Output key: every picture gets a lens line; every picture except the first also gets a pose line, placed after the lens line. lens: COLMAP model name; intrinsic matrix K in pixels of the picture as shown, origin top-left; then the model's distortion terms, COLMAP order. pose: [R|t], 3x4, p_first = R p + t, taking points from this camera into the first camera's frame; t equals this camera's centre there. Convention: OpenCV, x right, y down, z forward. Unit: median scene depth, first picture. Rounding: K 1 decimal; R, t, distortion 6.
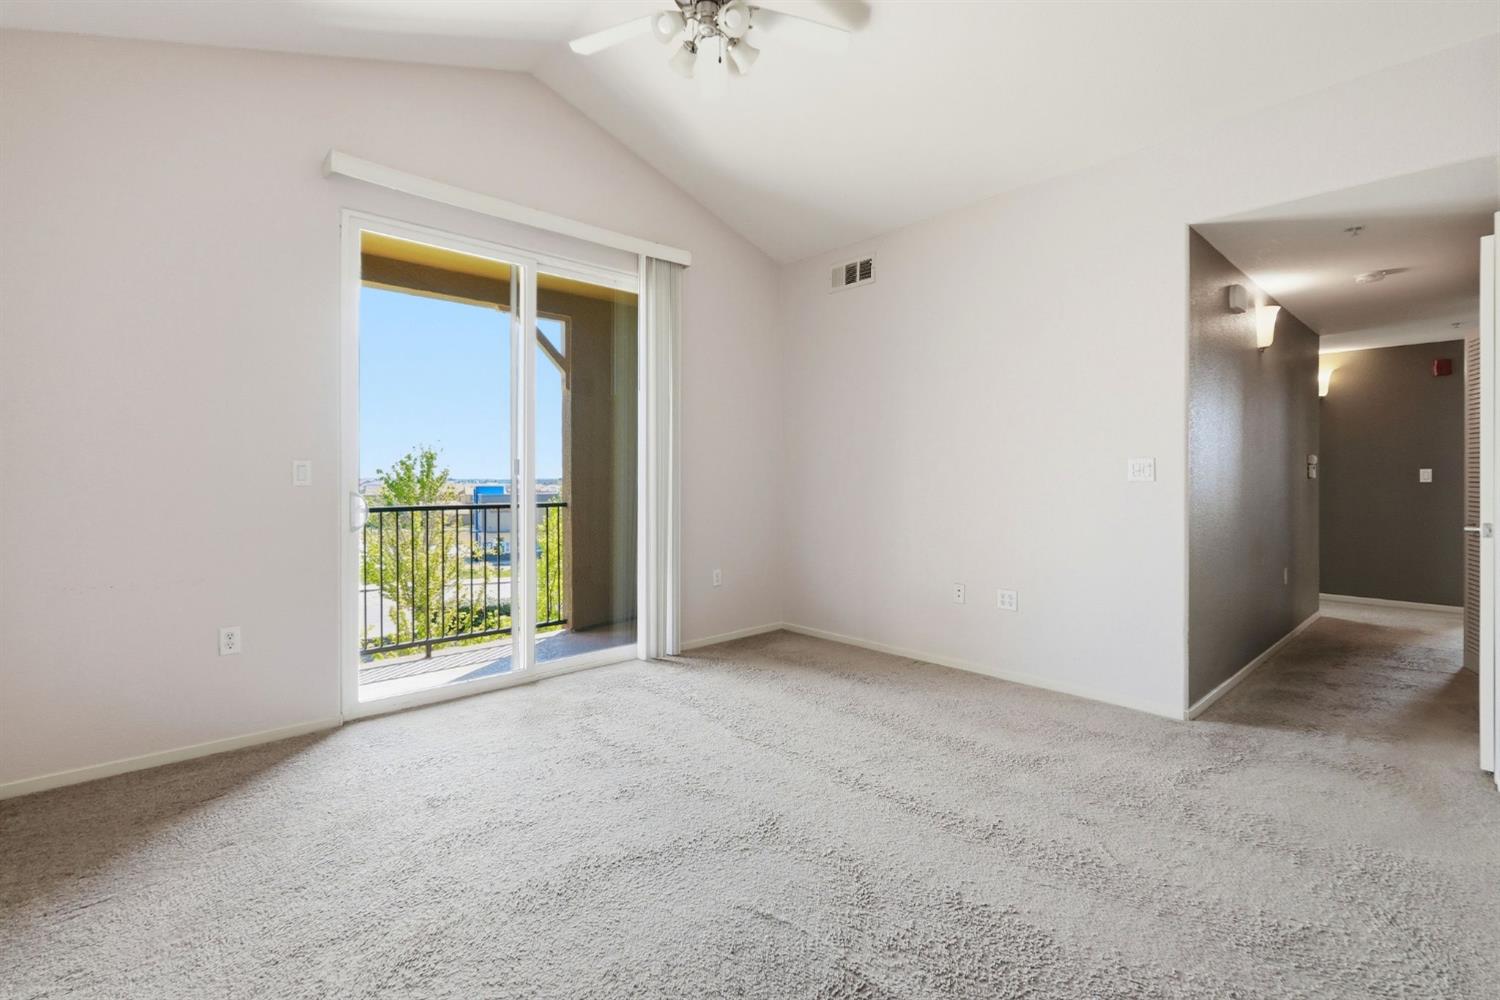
lens RADIAL K [[667.2, 0, 751.7], [0, 667.2, 487.4], [0, 0, 1]] dist [-0.003436, 0.000769]
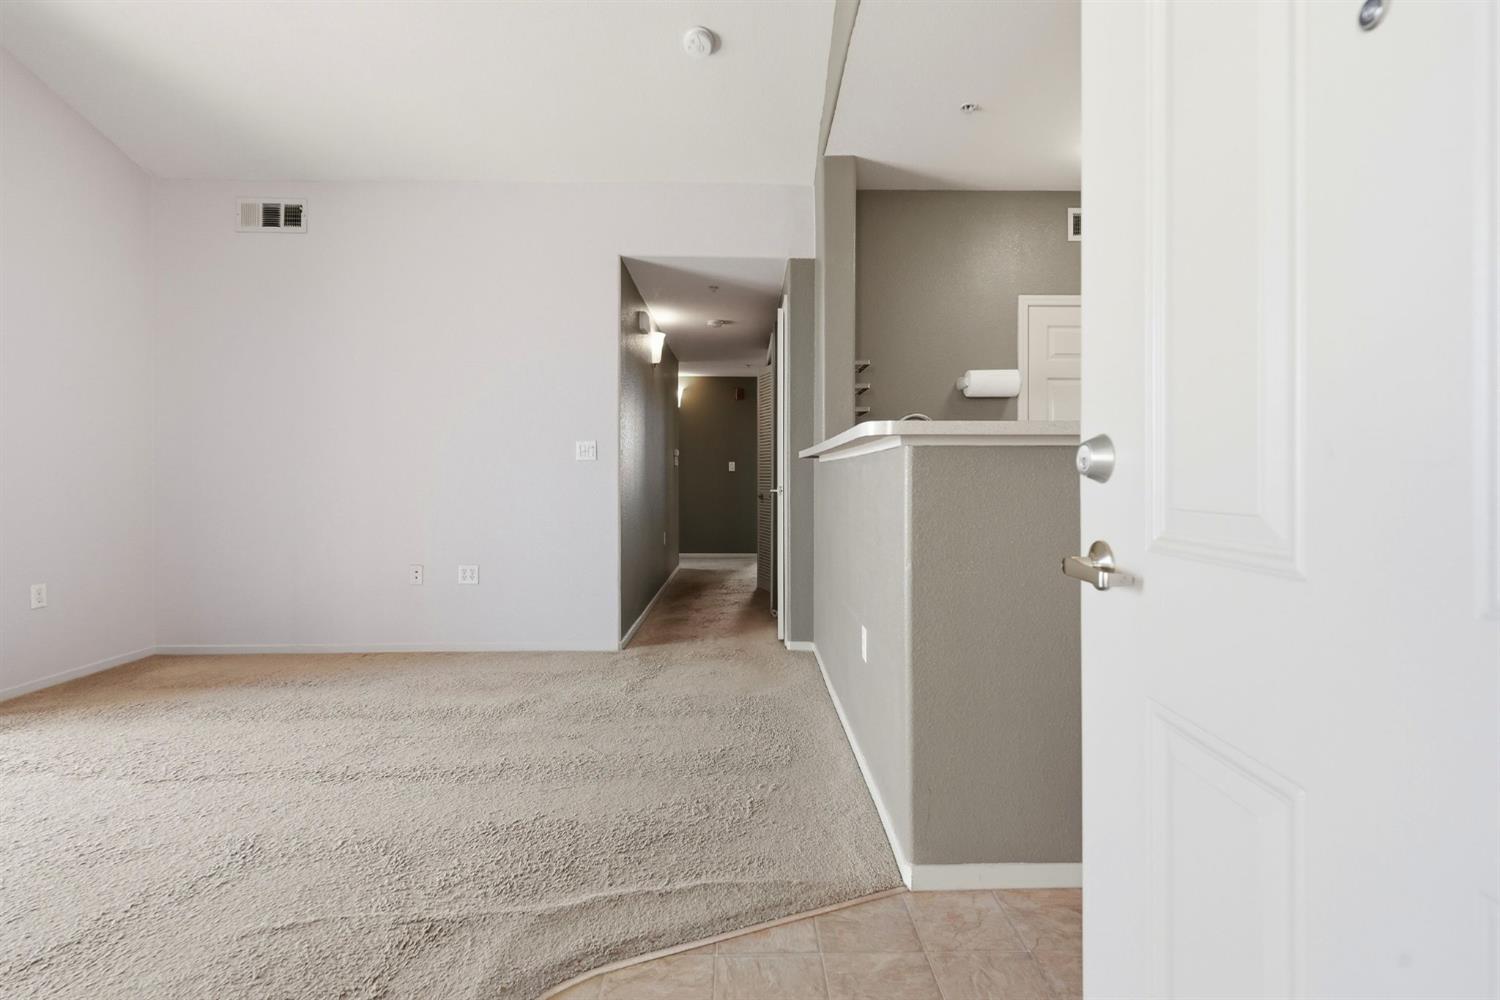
lens RADIAL K [[667.2, 0, 741.5], [0, 667.2, 486.5], [0, 0, 1]] dist [-0.003436, 0.000769]
pose [[0.672512, -0.006803, 0.740055, -0.124299], [0.003816, 0.999976, 0.005725, 0.034277], [-0.740076, -0.001026, 0.672522, -0.016963]]
